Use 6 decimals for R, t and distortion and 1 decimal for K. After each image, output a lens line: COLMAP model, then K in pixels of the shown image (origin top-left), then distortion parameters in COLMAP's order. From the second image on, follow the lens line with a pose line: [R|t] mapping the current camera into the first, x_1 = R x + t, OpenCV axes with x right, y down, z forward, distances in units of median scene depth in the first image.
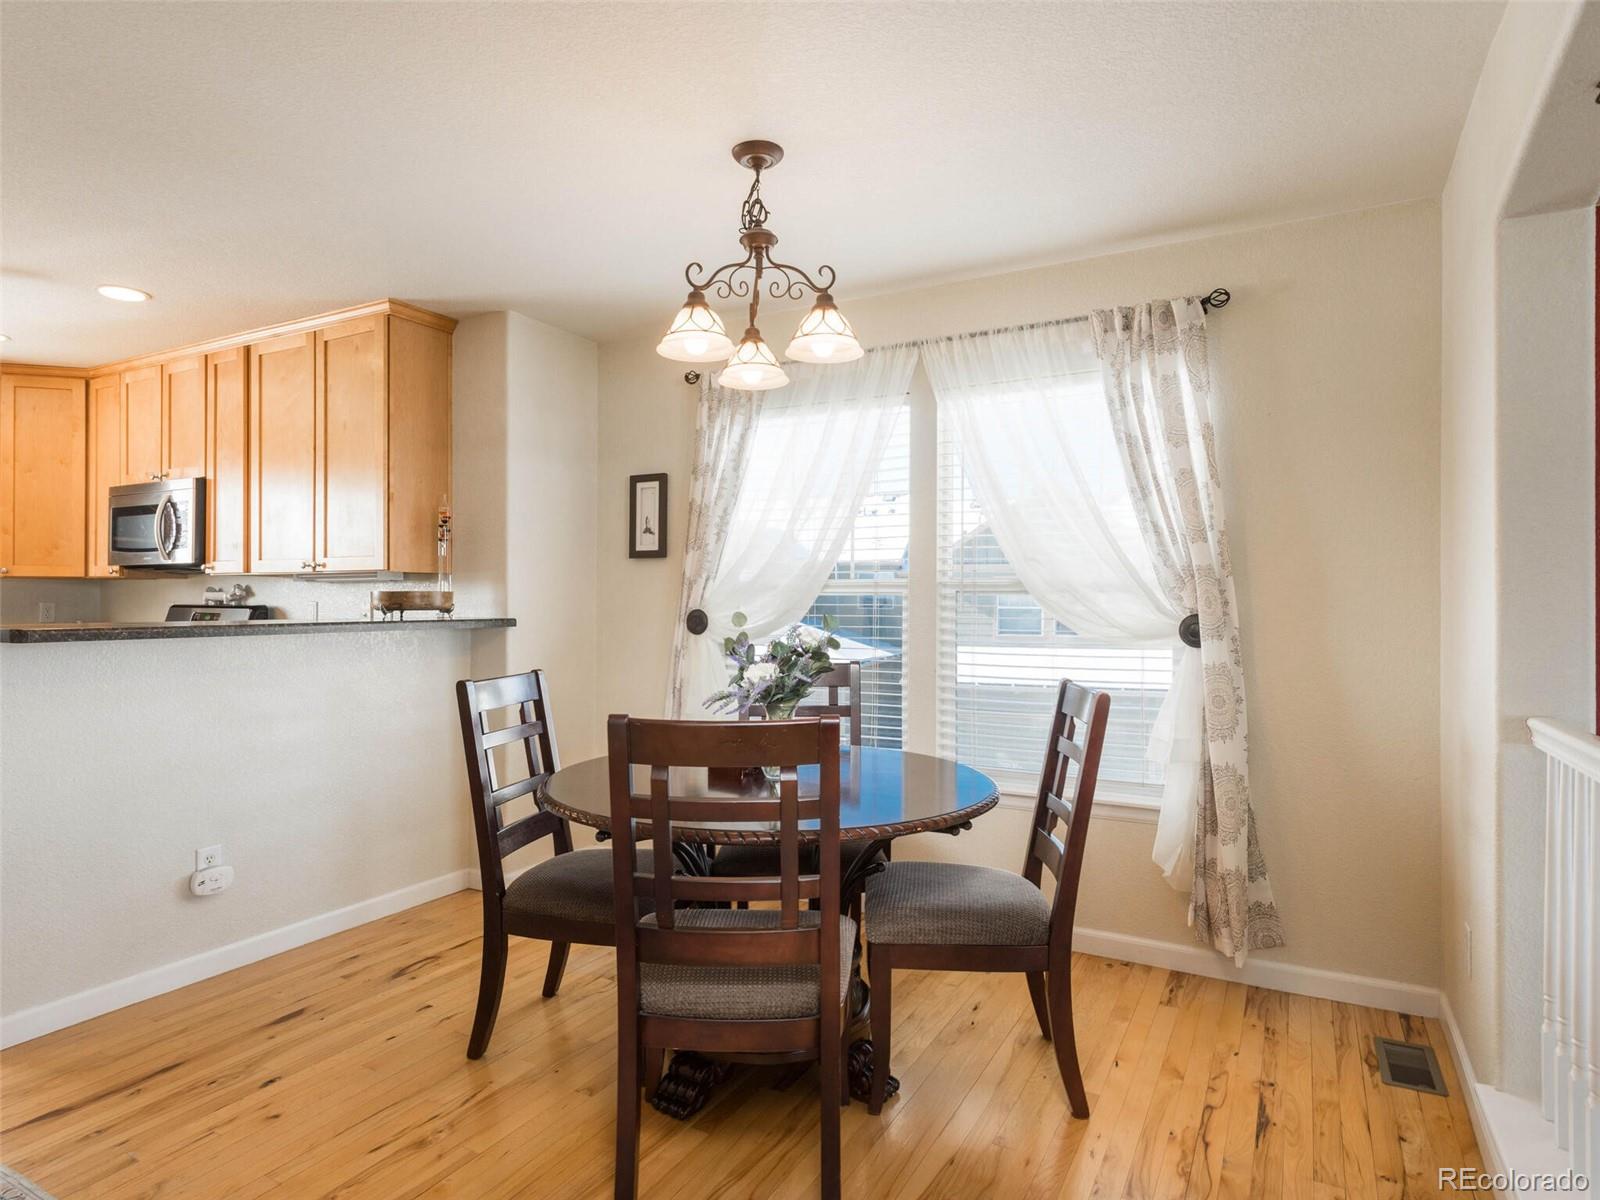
lens RADIAL K [[920.8, 0, 800.5], [0, 920.8, 601.2], [0, 0, 1]] dist [0.016690, -0.000395]
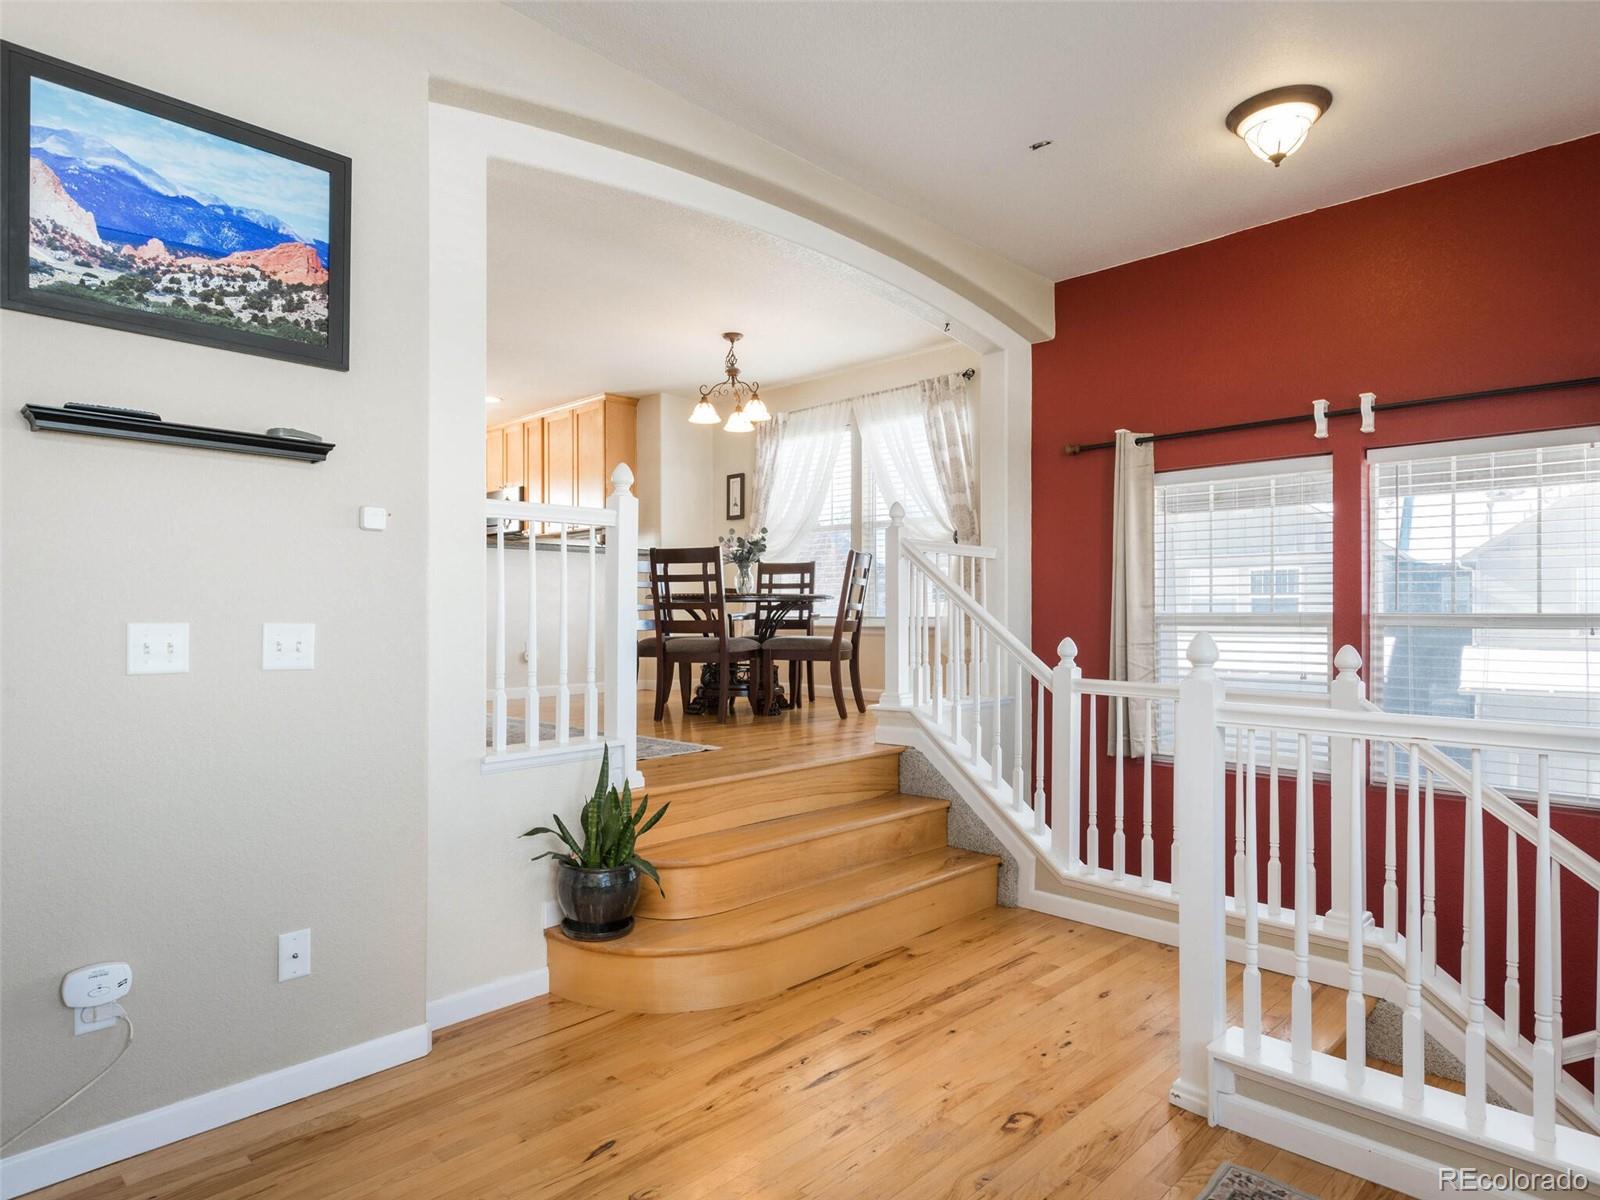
lens RADIAL K [[920.8, 0, 796.6], [0, 920.8, 614.4], [0, 0, 1]] dist [0.016690, -0.000395]
pose [[0.964845, -0.004102, -0.262786, 0.519777], [0.005121, 0.999982, 0.003194, 0.164529], [0.262768, -0.004427, 0.964849, -0.893337]]
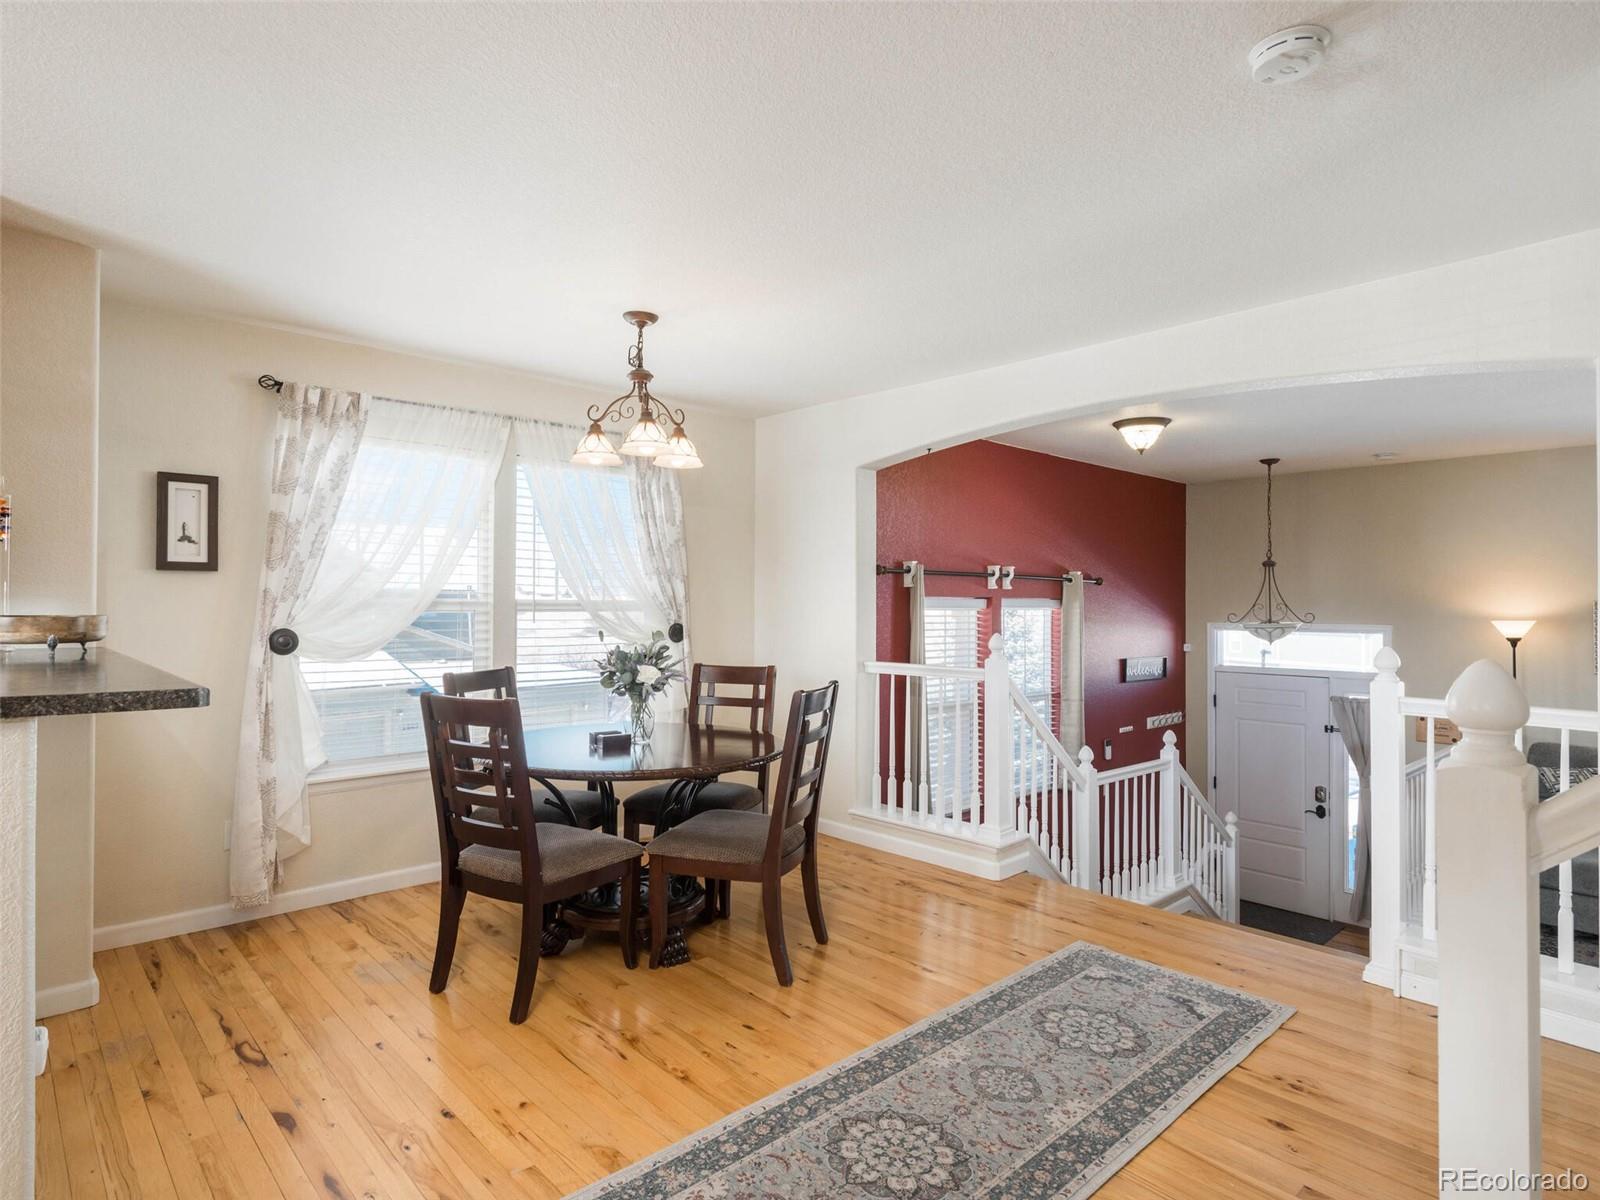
lens RADIAL K [[920.8, 0, 777.7], [0, 920.8, 600.9], [0, 0, 1]] dist [0.016690, -0.000395]
pose [[0.311057, -0.002646, 0.950387, -0.973634], [-0.007186, 0.999961, 0.005136, -0.032186], [-0.950364, -0.008427, 0.311026, 0.241110]]
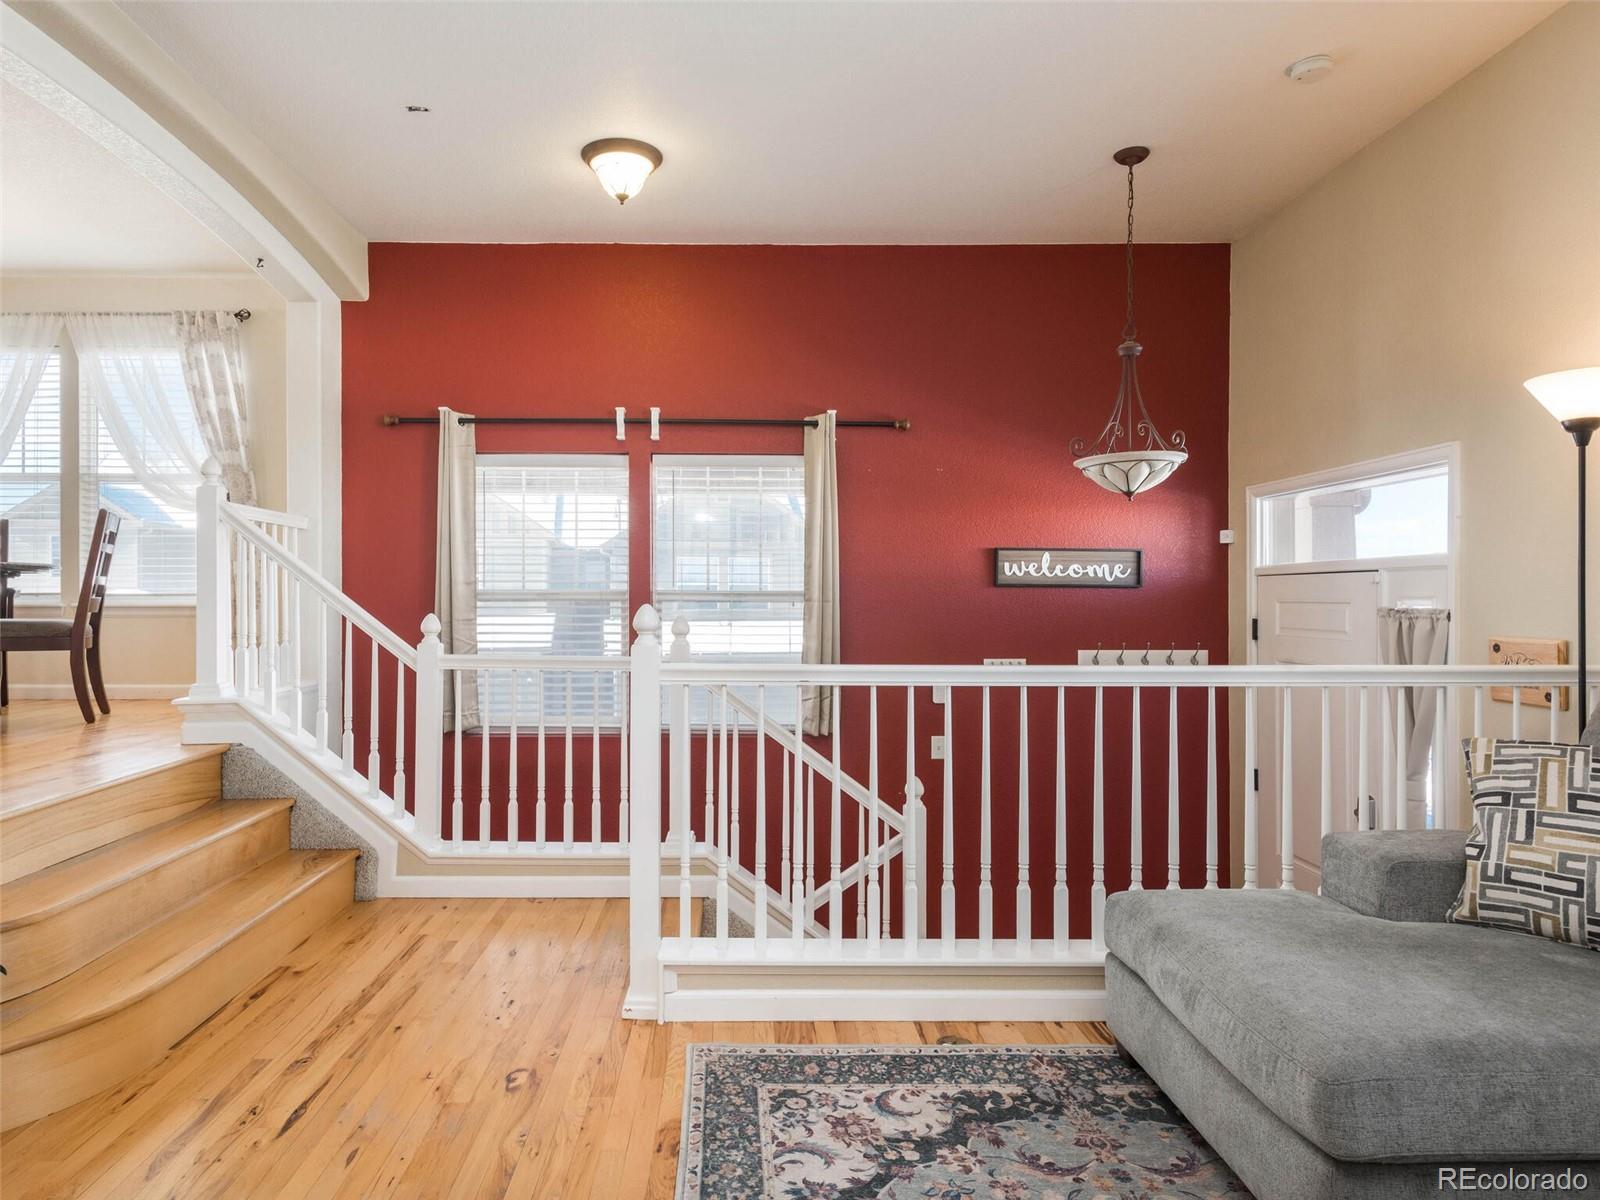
lens RADIAL K [[972.1, 0, 720.5], [0, 972.1, 590.2], [0, 0, 1]] dist [0.027280, -0.010107]
pose [[0.877720, -0.001301, 0.479172, 0.298103], [0.000089, 0.999997, 0.002552, 0.166623], [-0.479174, -0.002197, 0.877717, -0.918962]]
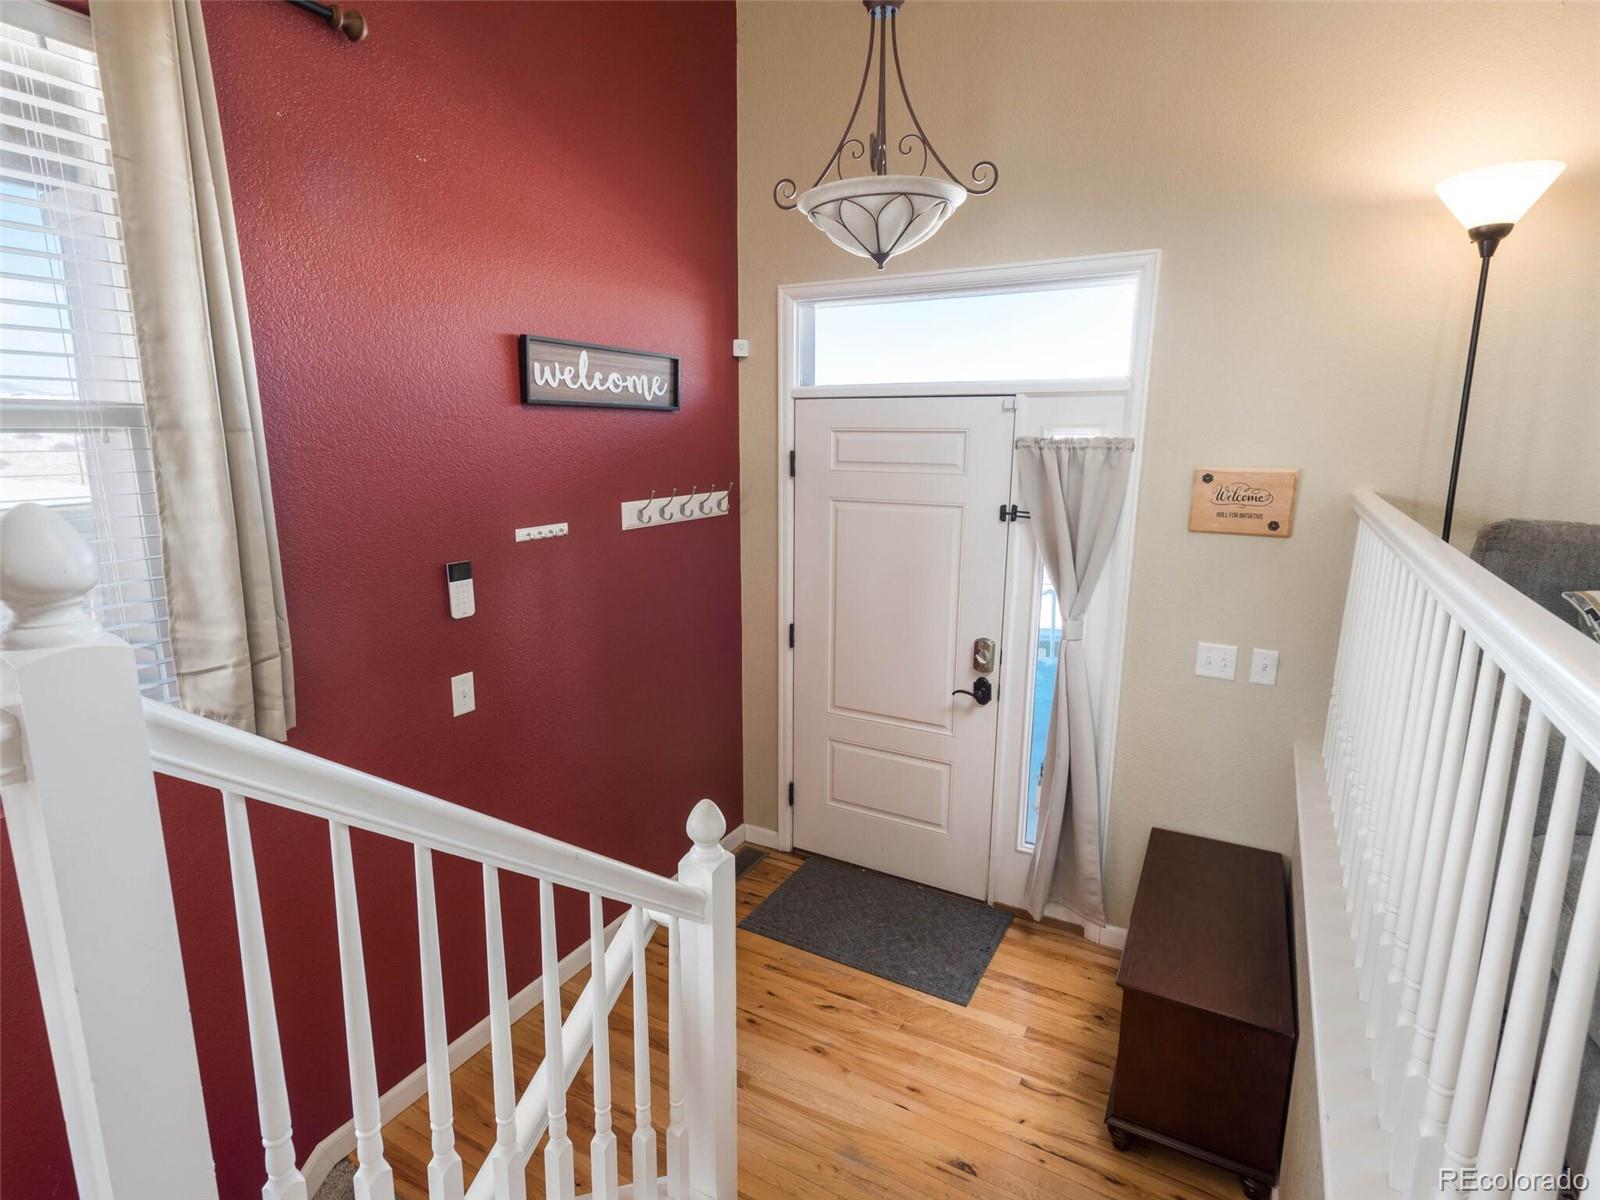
lens RADIAL K [[846.6, 0, 796.7], [0, 846.6, 605.5], [0, 0, 1]] dist [0.019219, -0.003574]
pose [[-0.000515, -0.210472, 0.977600, 0.588988], [-0.011835, 0.977533, 0.210451, 0.177767], [-0.999930, -0.011461, -0.002994, -0.088579]]
